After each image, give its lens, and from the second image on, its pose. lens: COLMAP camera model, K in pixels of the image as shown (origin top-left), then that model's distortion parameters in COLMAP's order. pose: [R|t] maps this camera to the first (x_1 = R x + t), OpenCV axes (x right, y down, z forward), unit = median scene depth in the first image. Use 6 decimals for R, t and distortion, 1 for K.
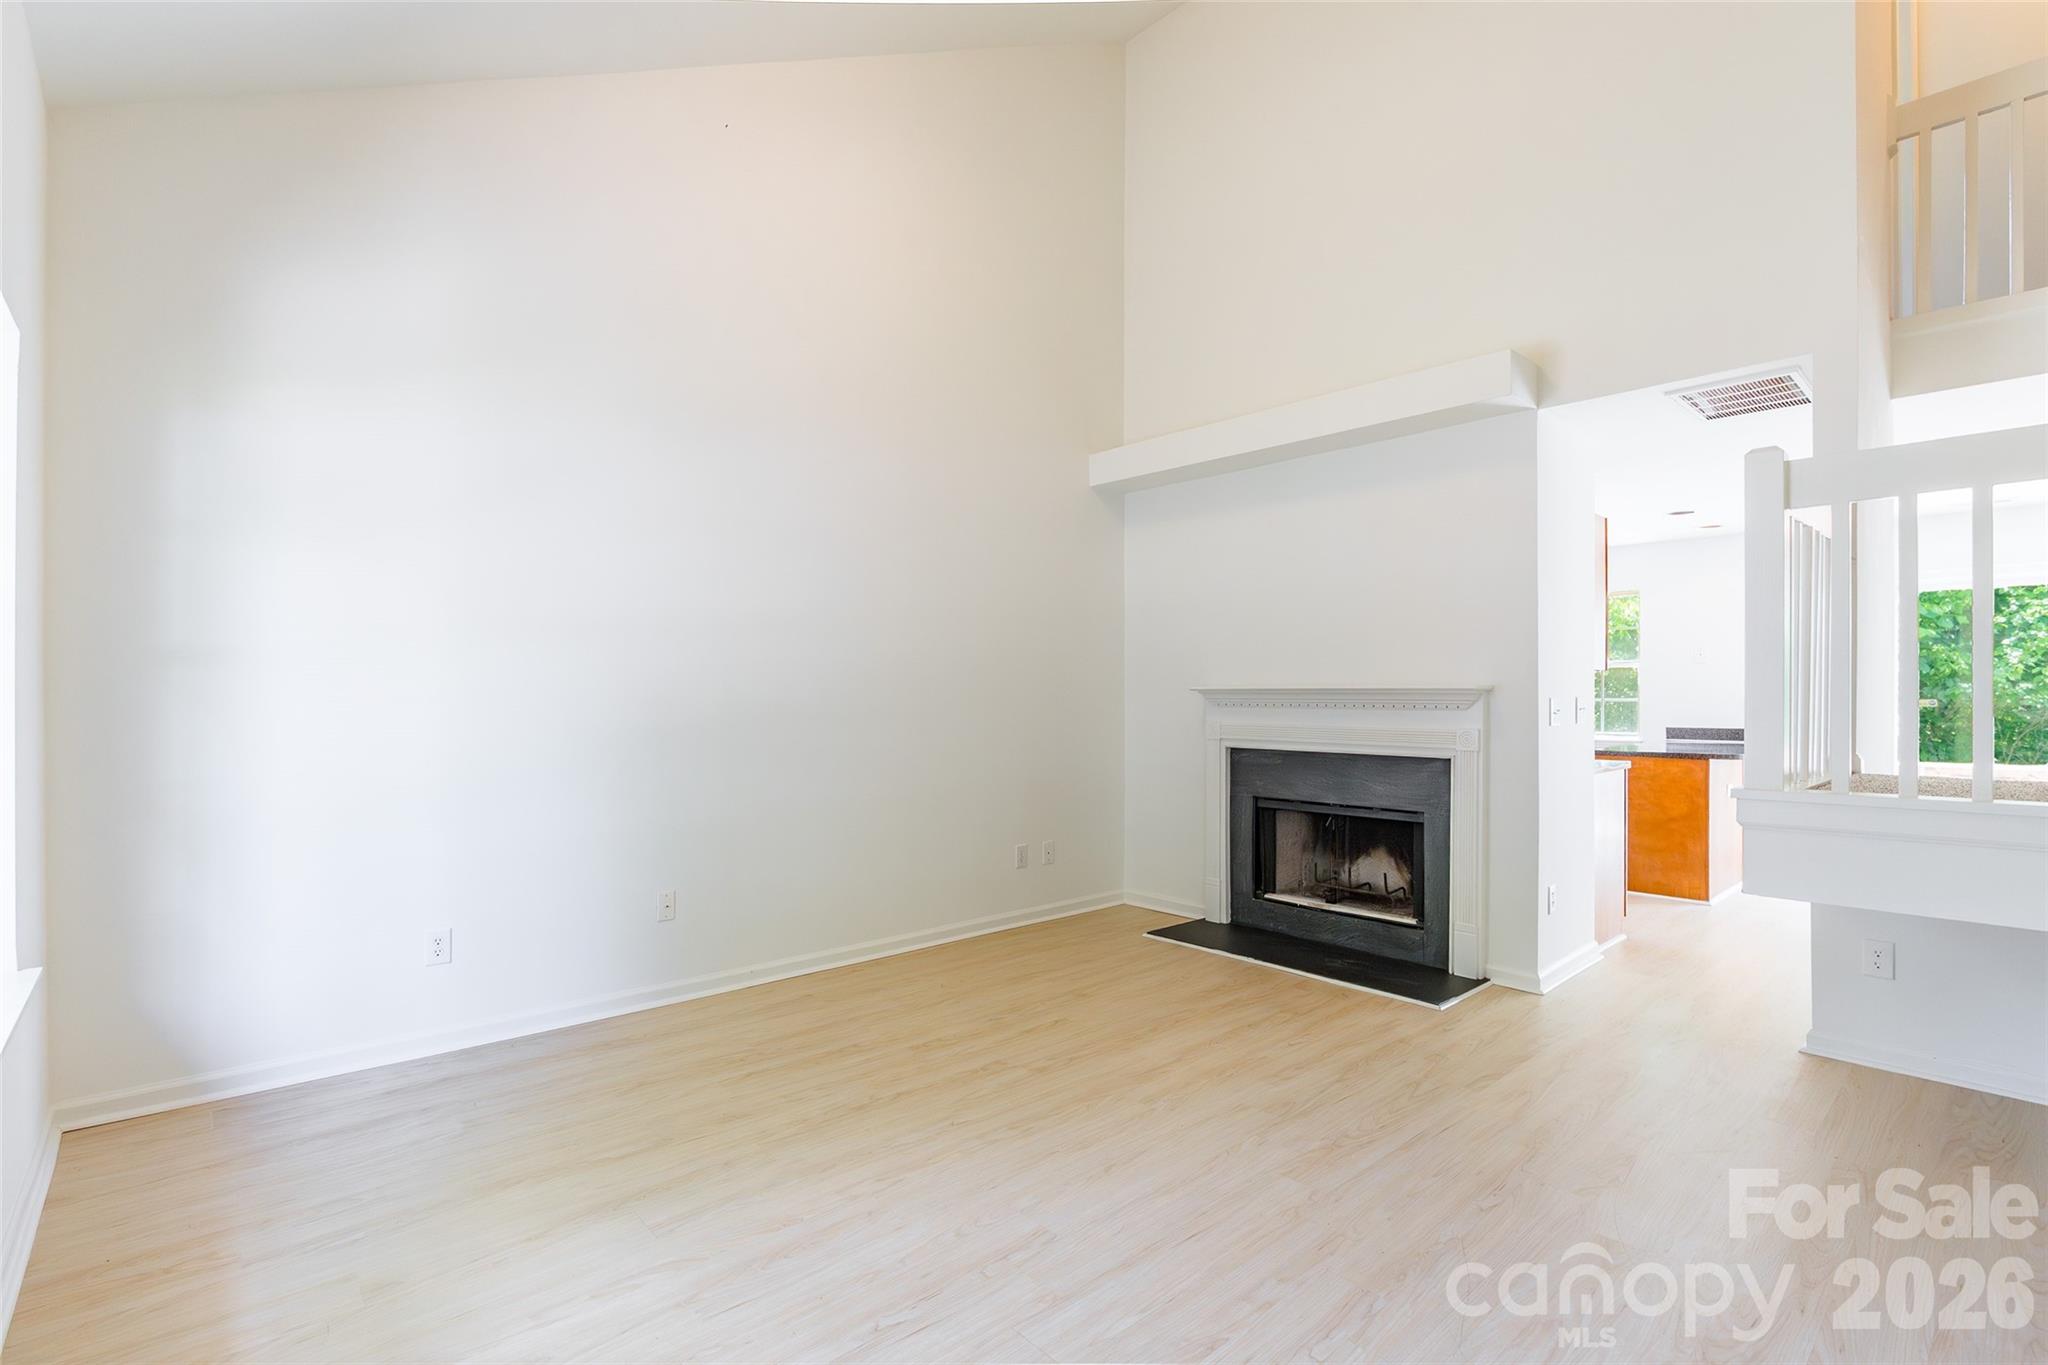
lens RADIAL K [[945.2, 0, 1017.2], [0, 945.2, 691.1], [0, 0, 1]] dist [-0.000245, 0.000429]
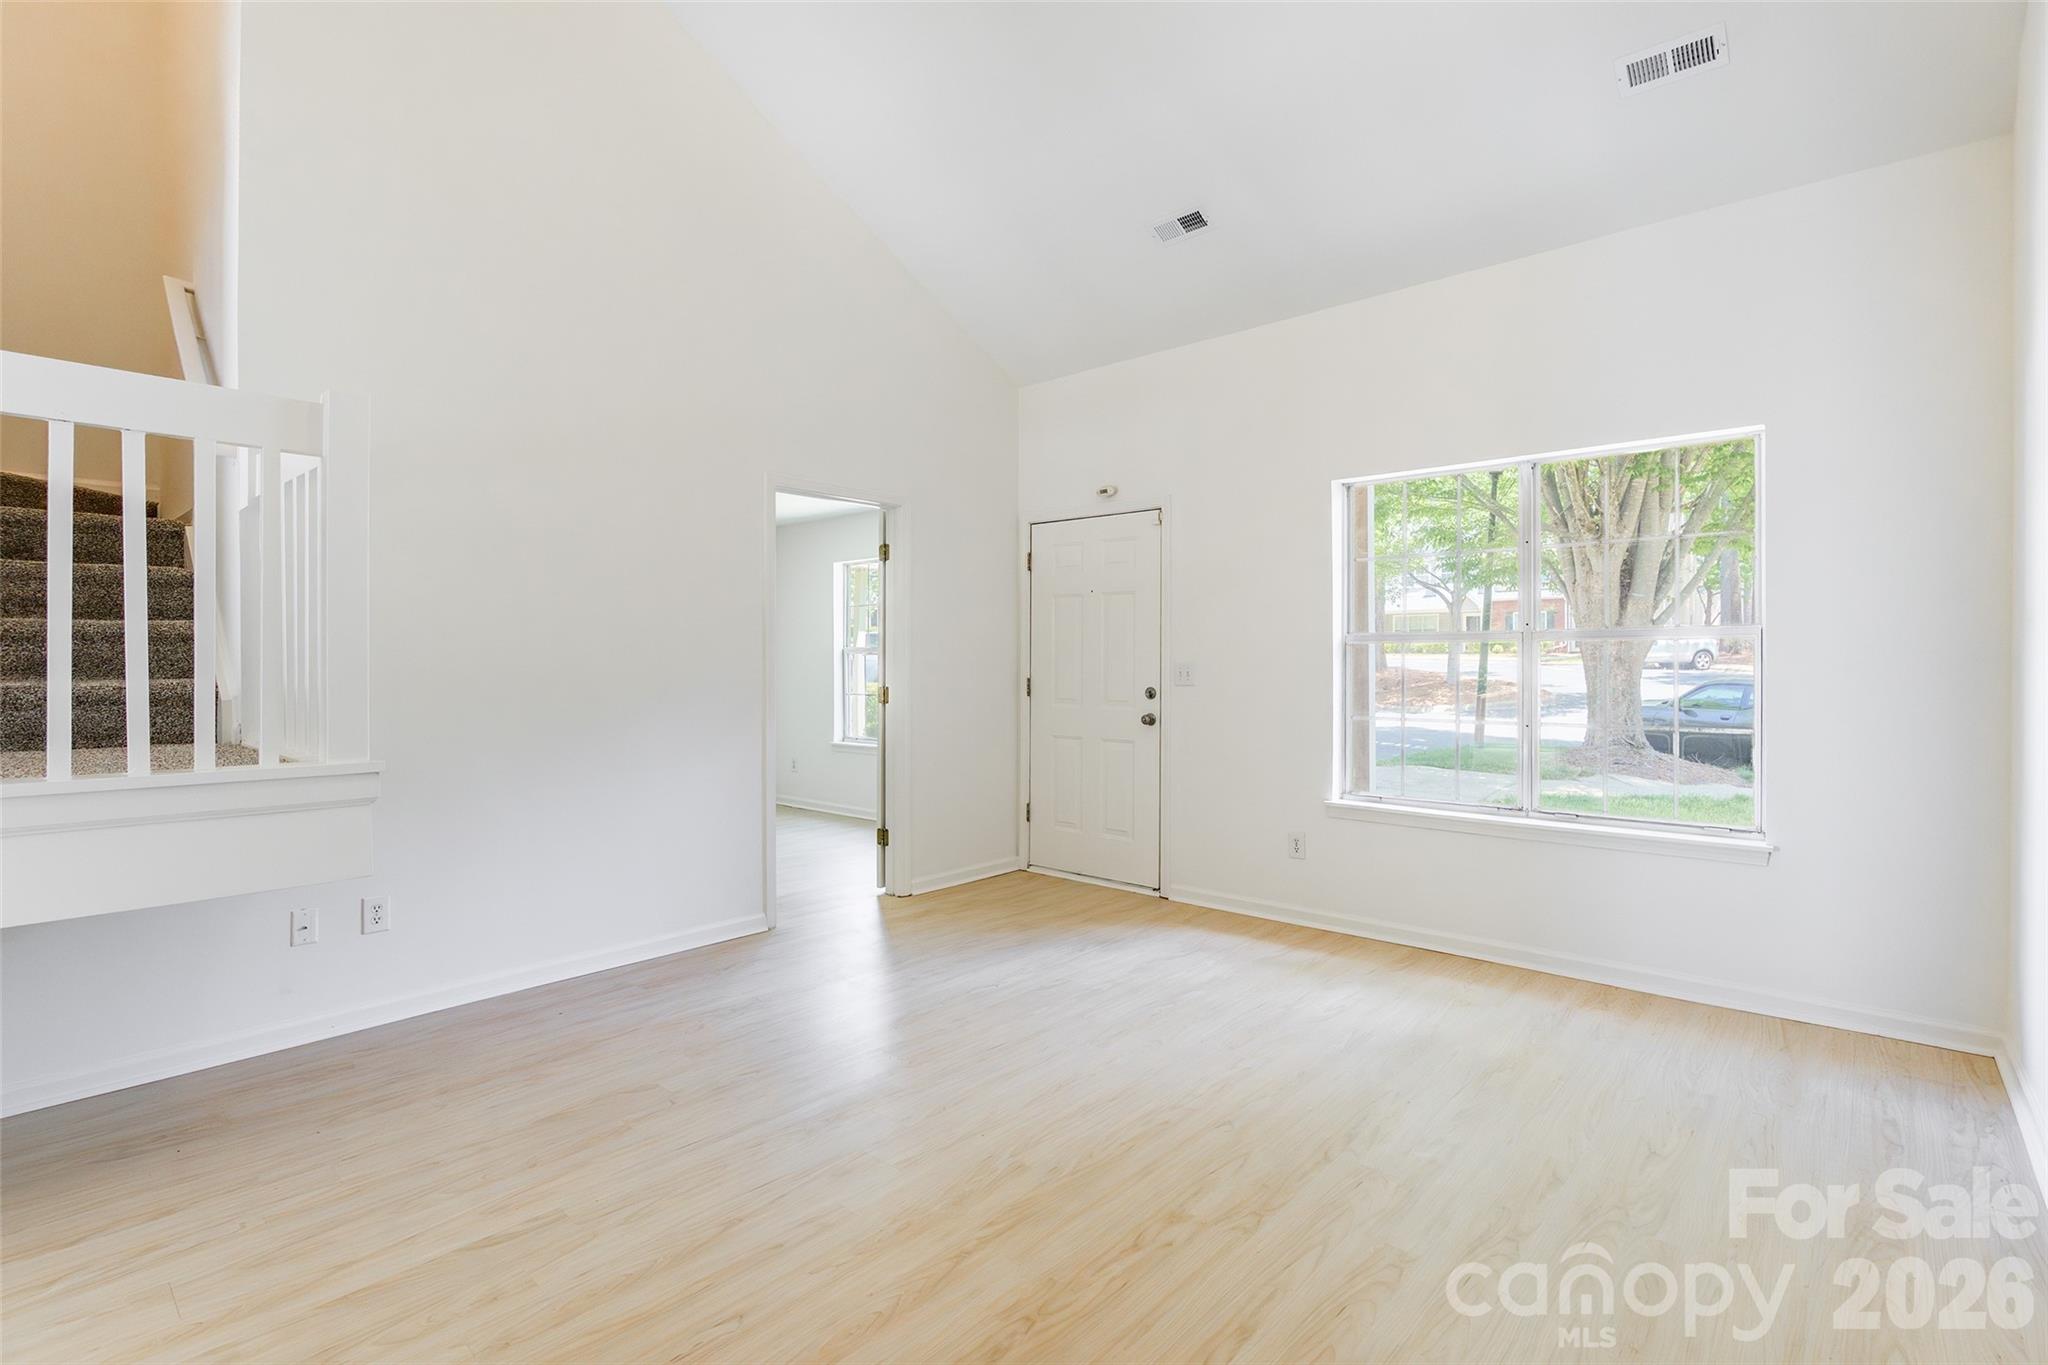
lens RADIAL K [[950.0, 0, 1027.3], [0, 950.0, 669.4], [0, 0, 1]] dist [-0.003755, -0.000240]
pose [[-0.993481, -0.002732, -0.113968, 0.149682], [-0.002340, 0.999991, -0.003574, 0.011303], [0.113976, -0.003284, -0.993478, 1.206162]]
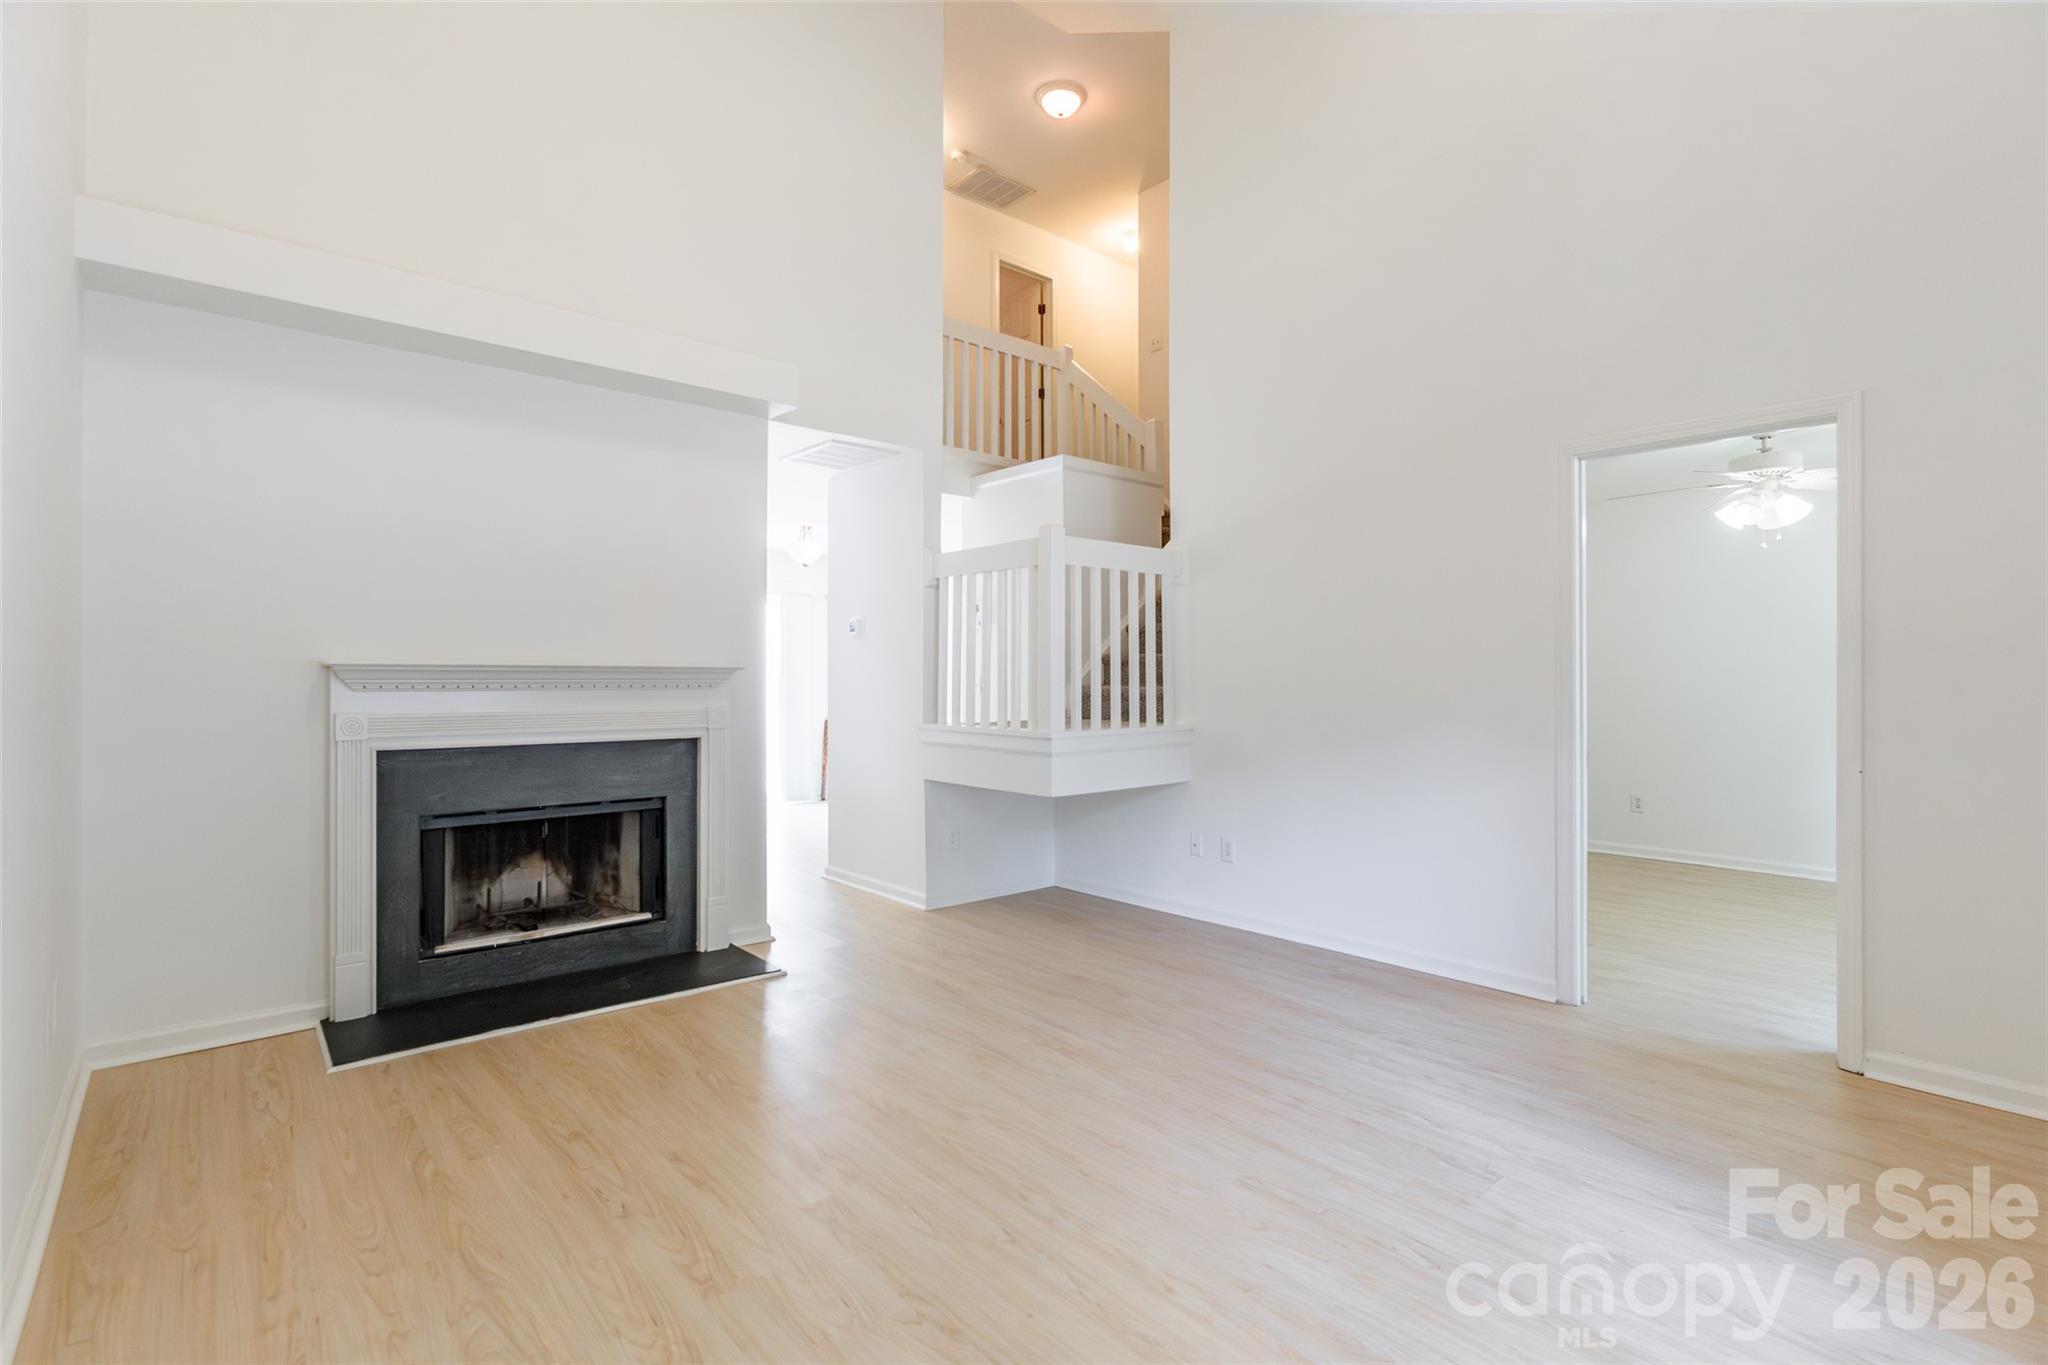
lens RADIAL K [[950.0, 0, 1027.3], [0, 950.0, 669.4], [0, 0, 1]] dist [-0.003755, -0.000240]
pose [[0.014353, 0.006025, 0.999879, -0.526434], [-0.006297, 0.999963, -0.005935, 0.003023], [-0.999877, -0.006211, 0.014391, 0.621322]]
